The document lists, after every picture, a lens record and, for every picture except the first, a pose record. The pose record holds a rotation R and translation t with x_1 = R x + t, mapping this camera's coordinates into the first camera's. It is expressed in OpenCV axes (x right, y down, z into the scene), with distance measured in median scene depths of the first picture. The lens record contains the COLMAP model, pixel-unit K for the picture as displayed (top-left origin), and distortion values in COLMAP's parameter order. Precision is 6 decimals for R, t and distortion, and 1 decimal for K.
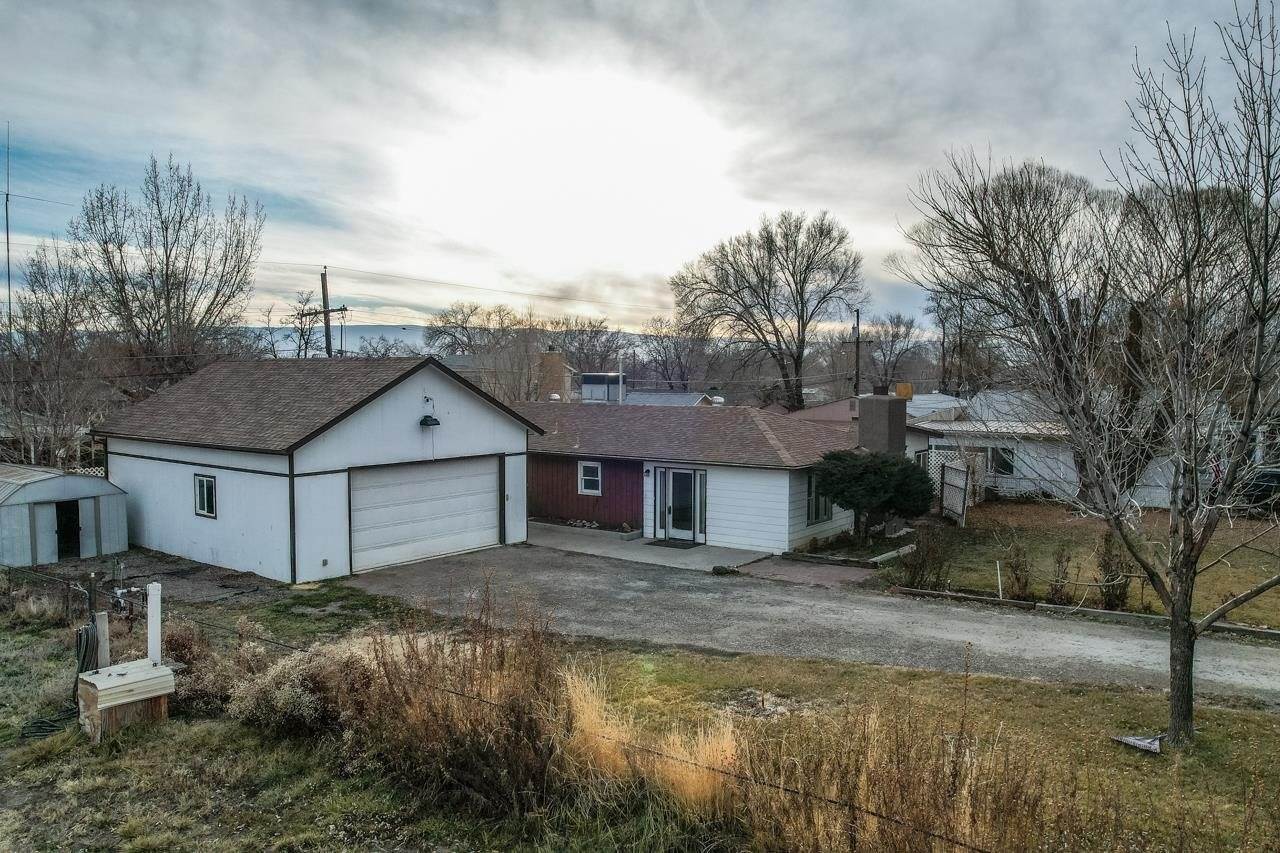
lens RADIAL K [[974.1, 0, 688.4], [0, 974.1, 380.9], [0, 0, 1]] dist [-0.086431, 0.061243]
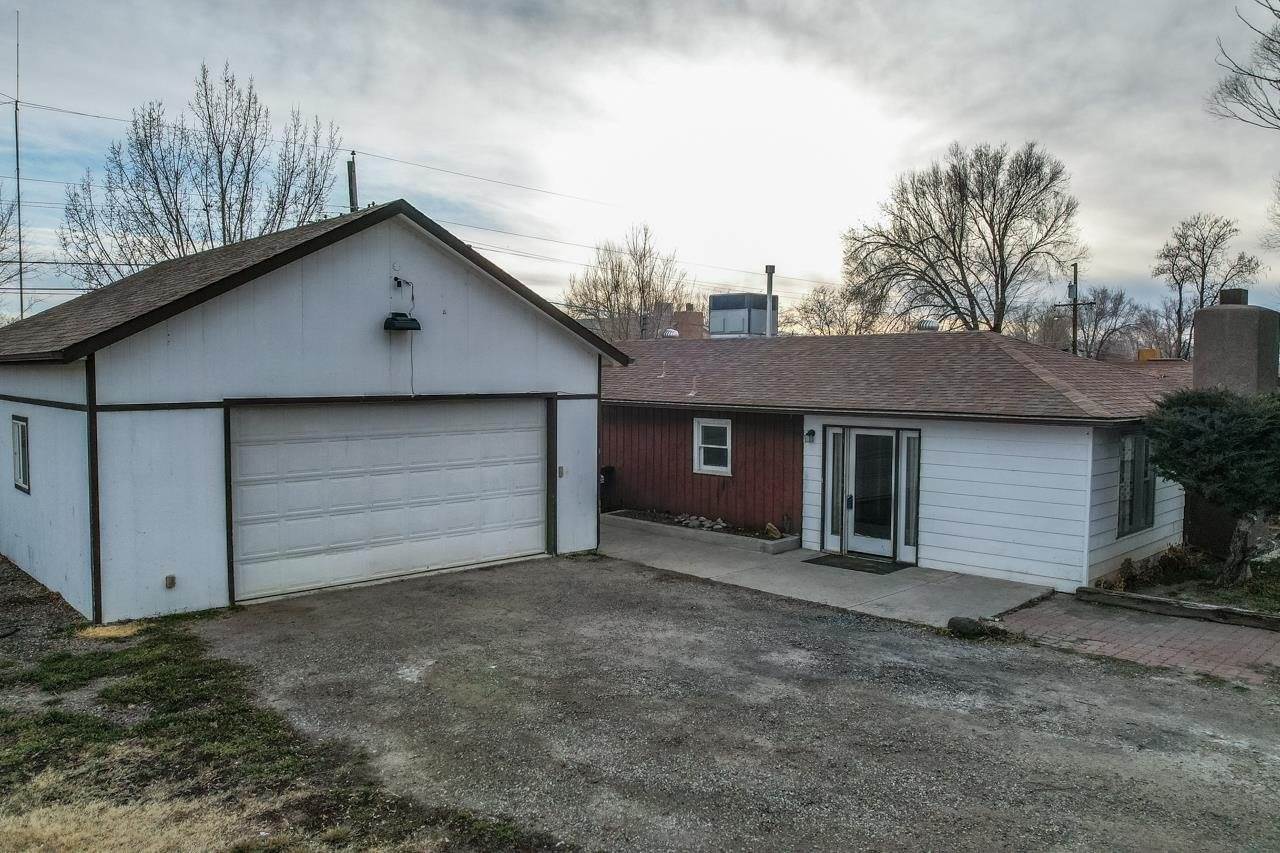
lens RADIAL K [[974.1, 0, 645.9], [0, 974.1, 405.7], [0, 0, 1]] dist [-0.086431, 0.061243]
pose [[0.979716, 0.006637, -0.200279, -0.023484], [-0.001714, 0.999692, 0.024743, 0.066705], [0.200382, -0.023897, 0.979426, 0.449992]]
